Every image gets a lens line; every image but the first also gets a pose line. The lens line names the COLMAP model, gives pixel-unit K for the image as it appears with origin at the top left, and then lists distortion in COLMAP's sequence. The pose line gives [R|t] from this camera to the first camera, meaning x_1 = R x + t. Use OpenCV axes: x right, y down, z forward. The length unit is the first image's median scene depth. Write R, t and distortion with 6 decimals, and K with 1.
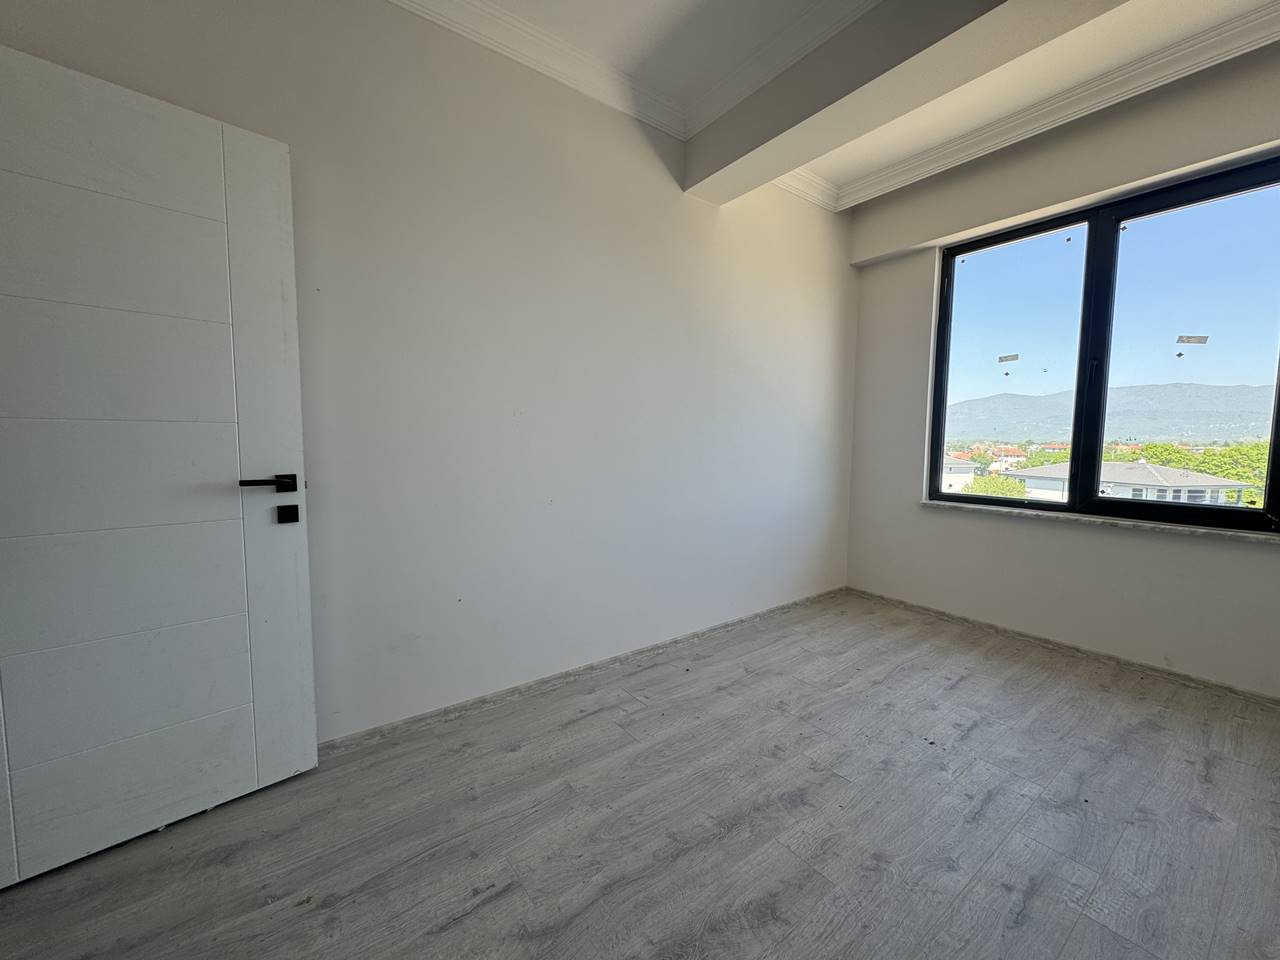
lens RADIAL K [[508.7, 0, 640.5], [0, 508.7, 481.0], [0, 0, 1]] dist [-0.003185, 0.000685]
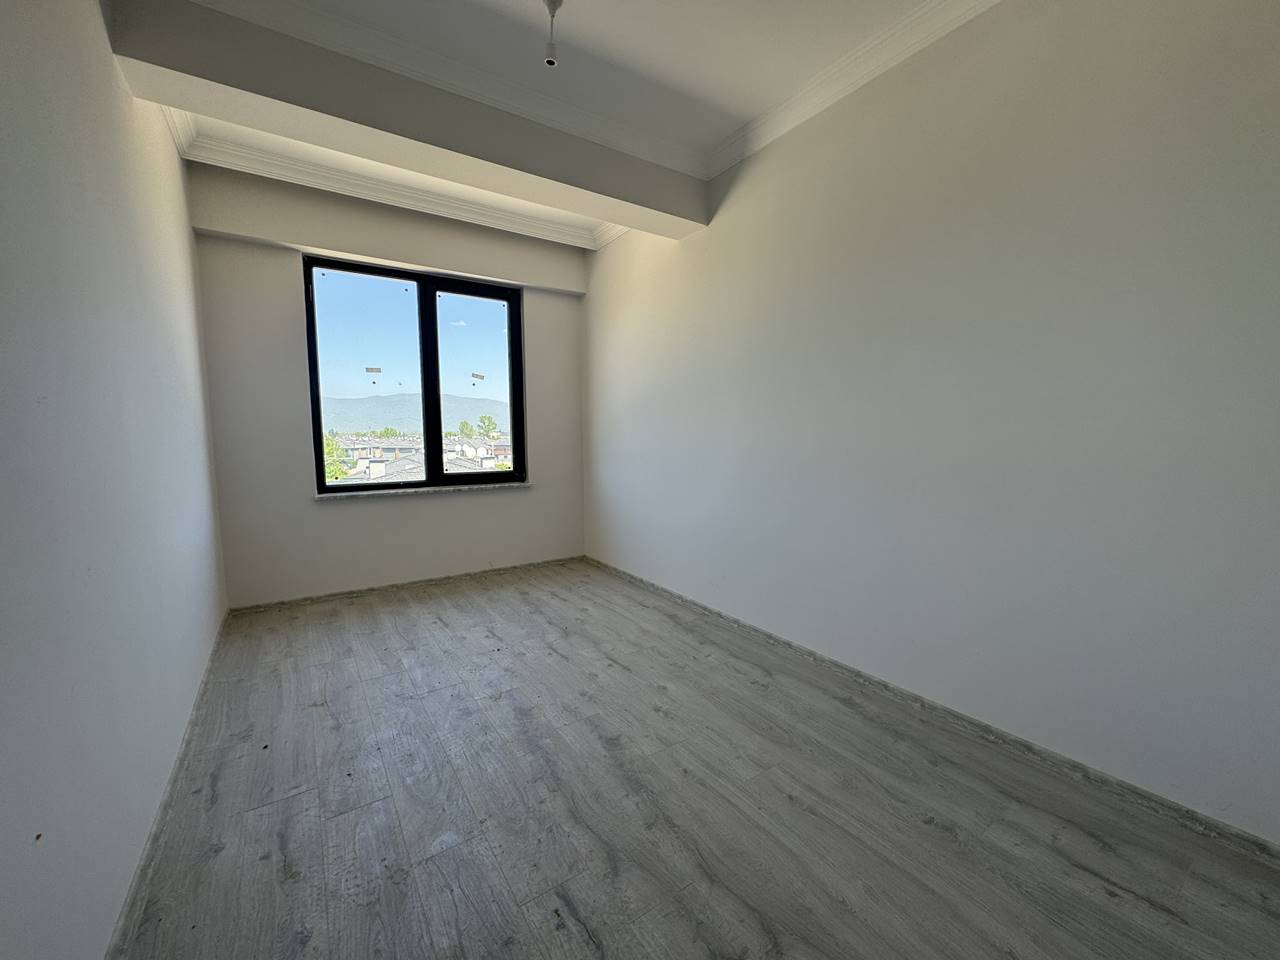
lens RADIAL K [[508.7, 0, 640.5], [0, 508.7, 481.0], [0, 0, 1]] dist [-0.003185, 0.000685]
pose [[0.039063, -0.102255, 0.993991, -0.653940], [0.087076, 0.991314, 0.098558, -0.051318], [-0.995435, 0.082703, 0.047628, 0.411408]]
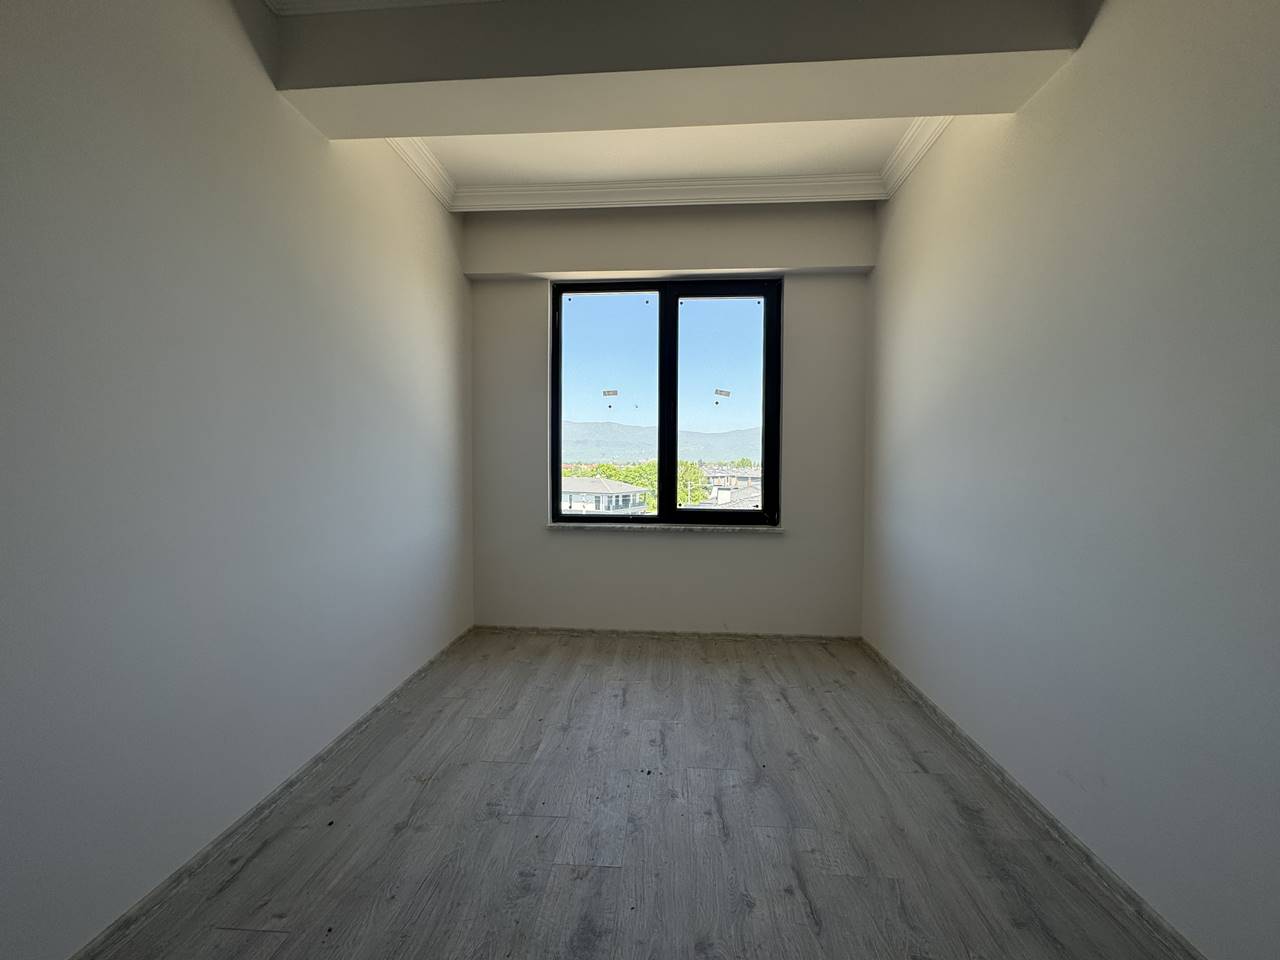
lens RADIAL K [[508.7, 0, 640.5], [0, 508.7, 481.0], [0, 0, 1]] dist [-0.003185, 0.000685]
pose [[0.644977, -0.030526, 0.763592, -0.145763], [0.062449, 0.997965, -0.012854, -0.032281], [-0.761646, 0.055976, 0.645571, 0.284698]]
